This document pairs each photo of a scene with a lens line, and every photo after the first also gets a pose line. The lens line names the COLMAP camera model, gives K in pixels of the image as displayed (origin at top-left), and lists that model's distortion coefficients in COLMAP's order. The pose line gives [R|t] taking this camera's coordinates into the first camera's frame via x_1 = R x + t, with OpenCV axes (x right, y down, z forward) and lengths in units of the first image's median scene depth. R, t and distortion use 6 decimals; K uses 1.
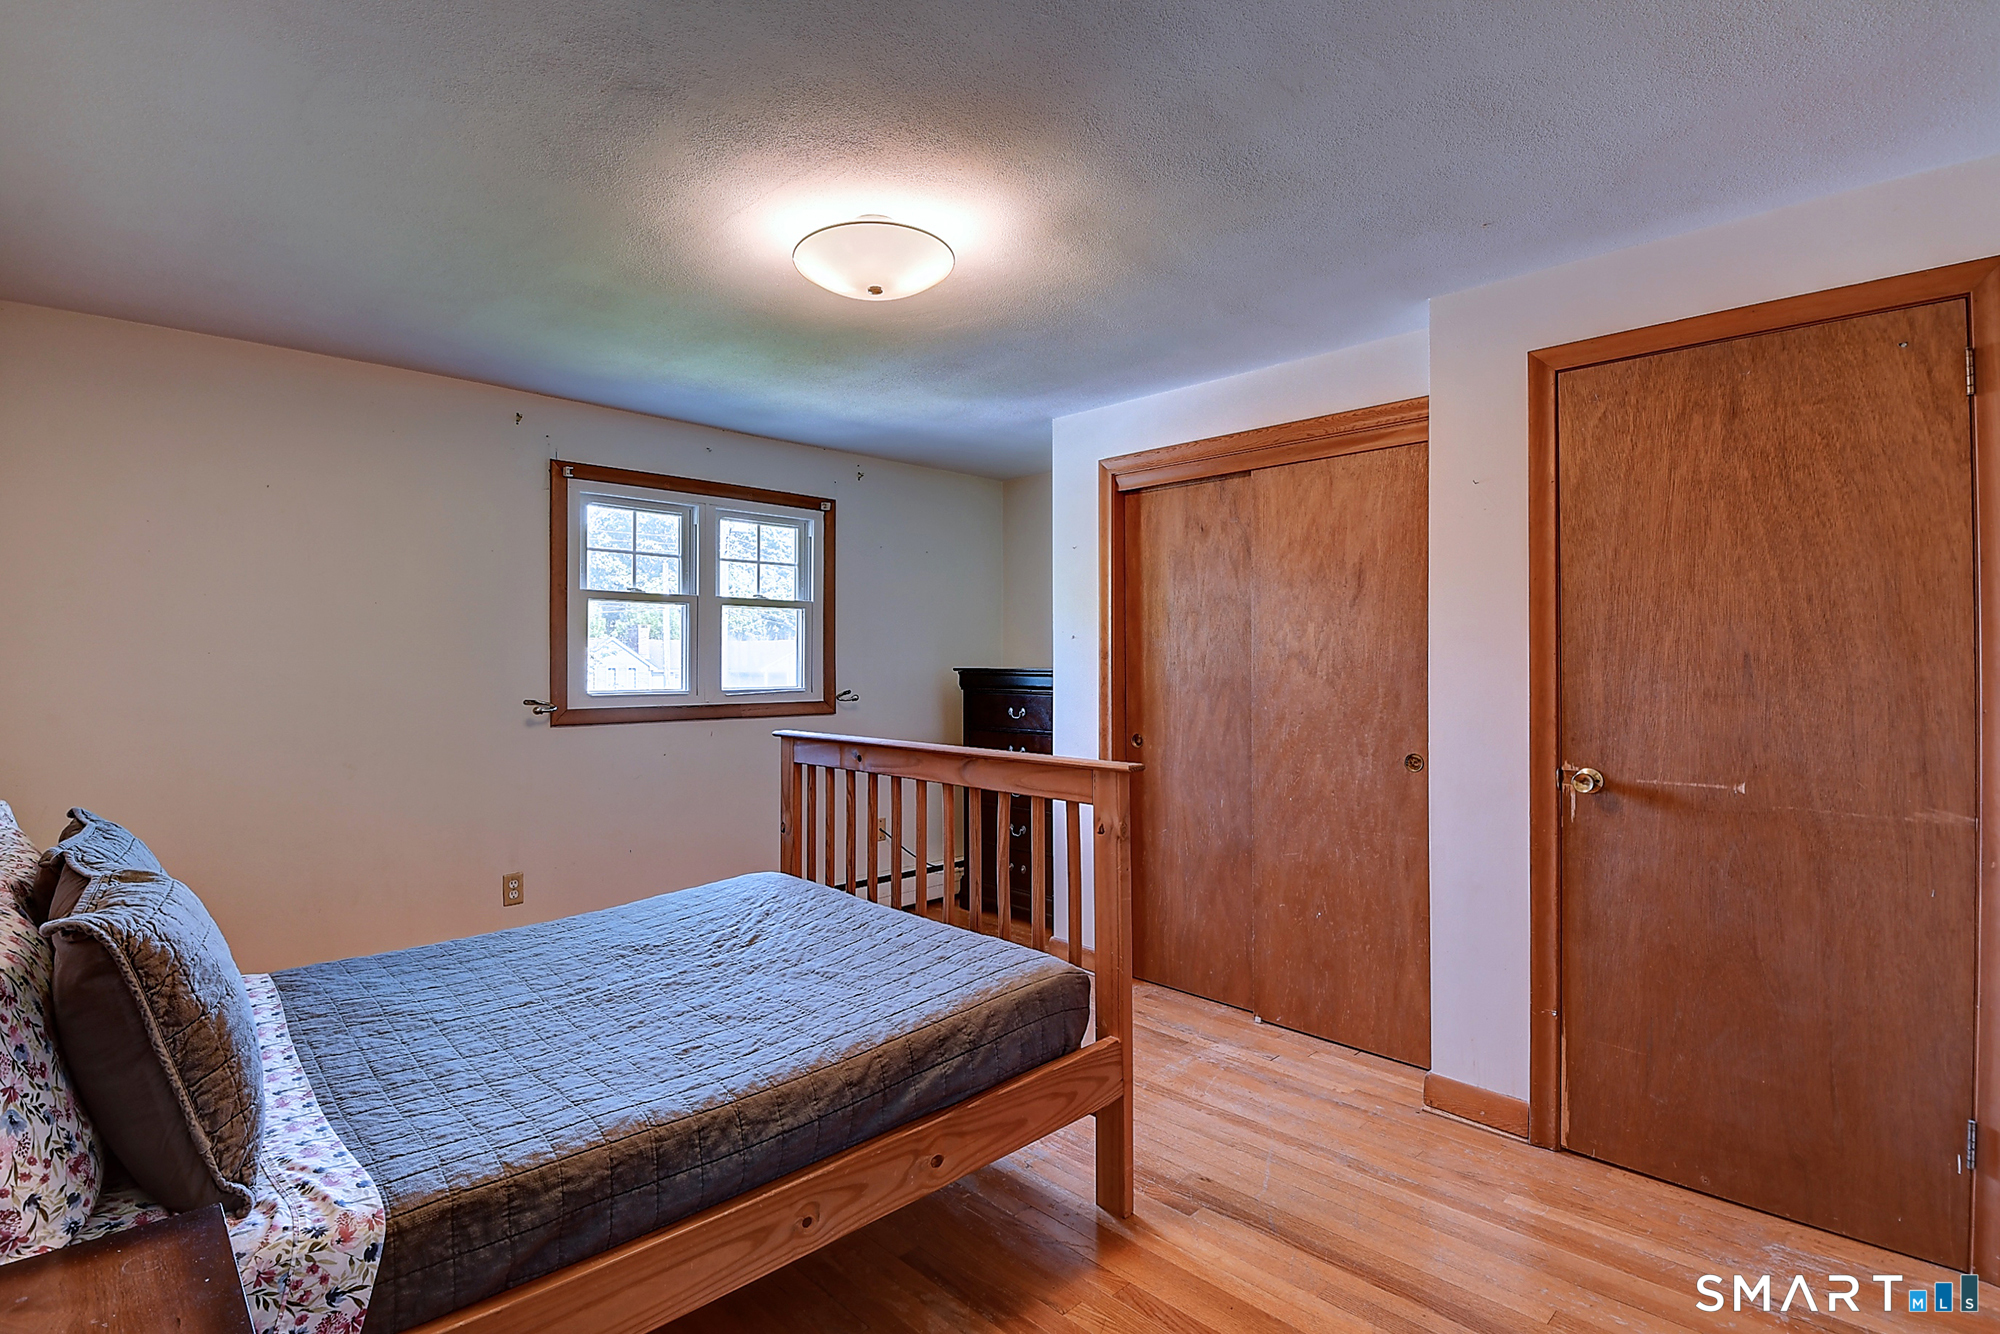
lens RADIAL K [[948.3, 0, 988.5], [0, 948.3, 650.9], [0, 0, 1]] dist [-0.004540, -0.009236]
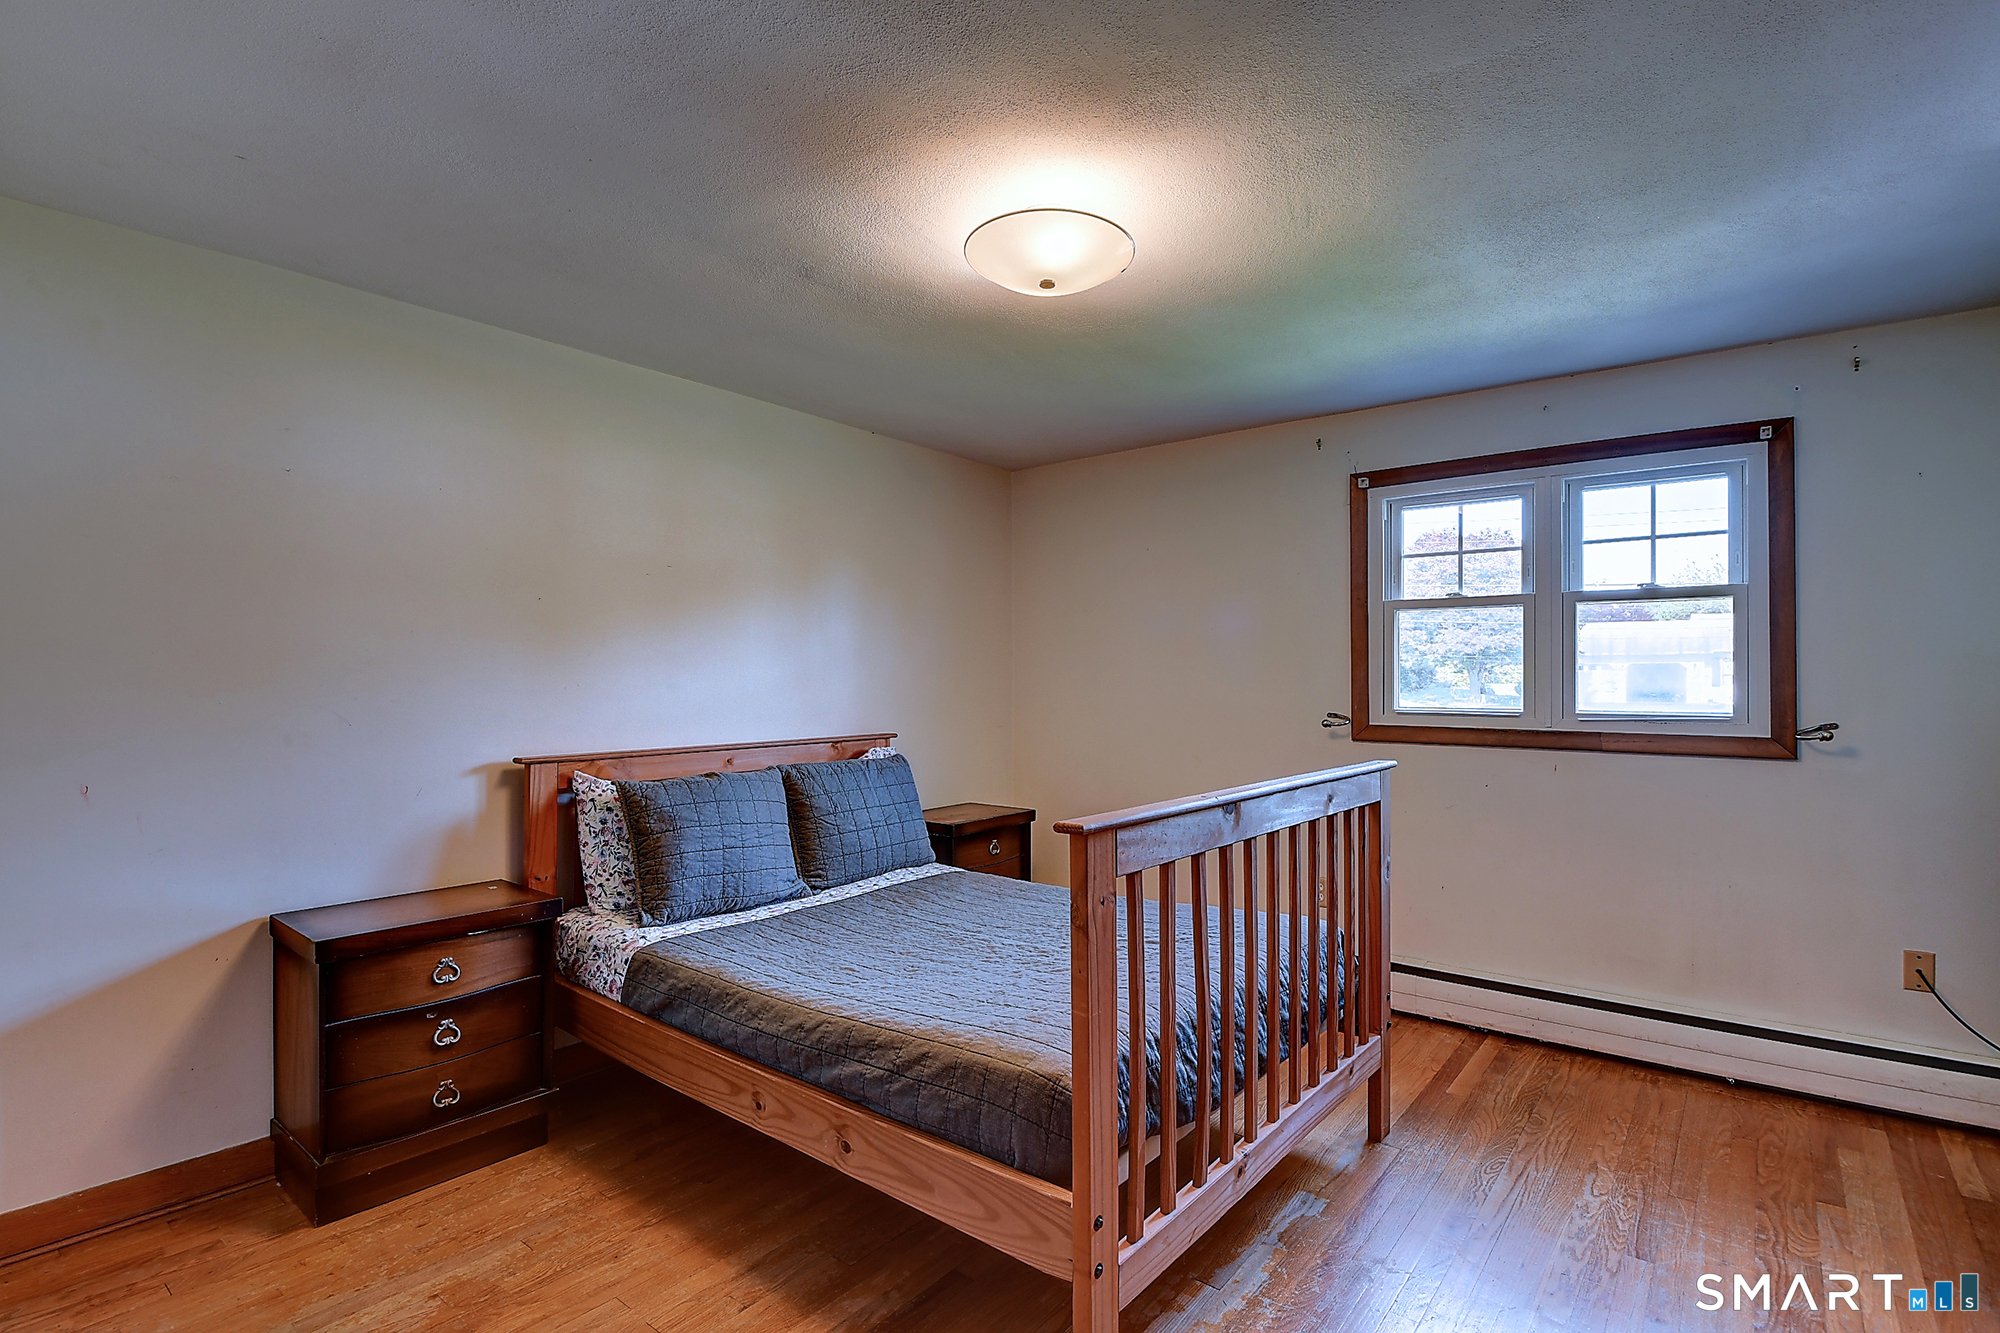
lens RADIAL K [[948.3, 0, 993.3], [0, 948.3, 676.0], [0, 0, 1]] dist [-0.004540, -0.009236]
pose [[0.125563, -0.001348, -0.992085, 0.456736], [0.012231, 0.999925, 0.000190, 0.005998], [0.992010, -0.012158, 0.125570, 0.464943]]
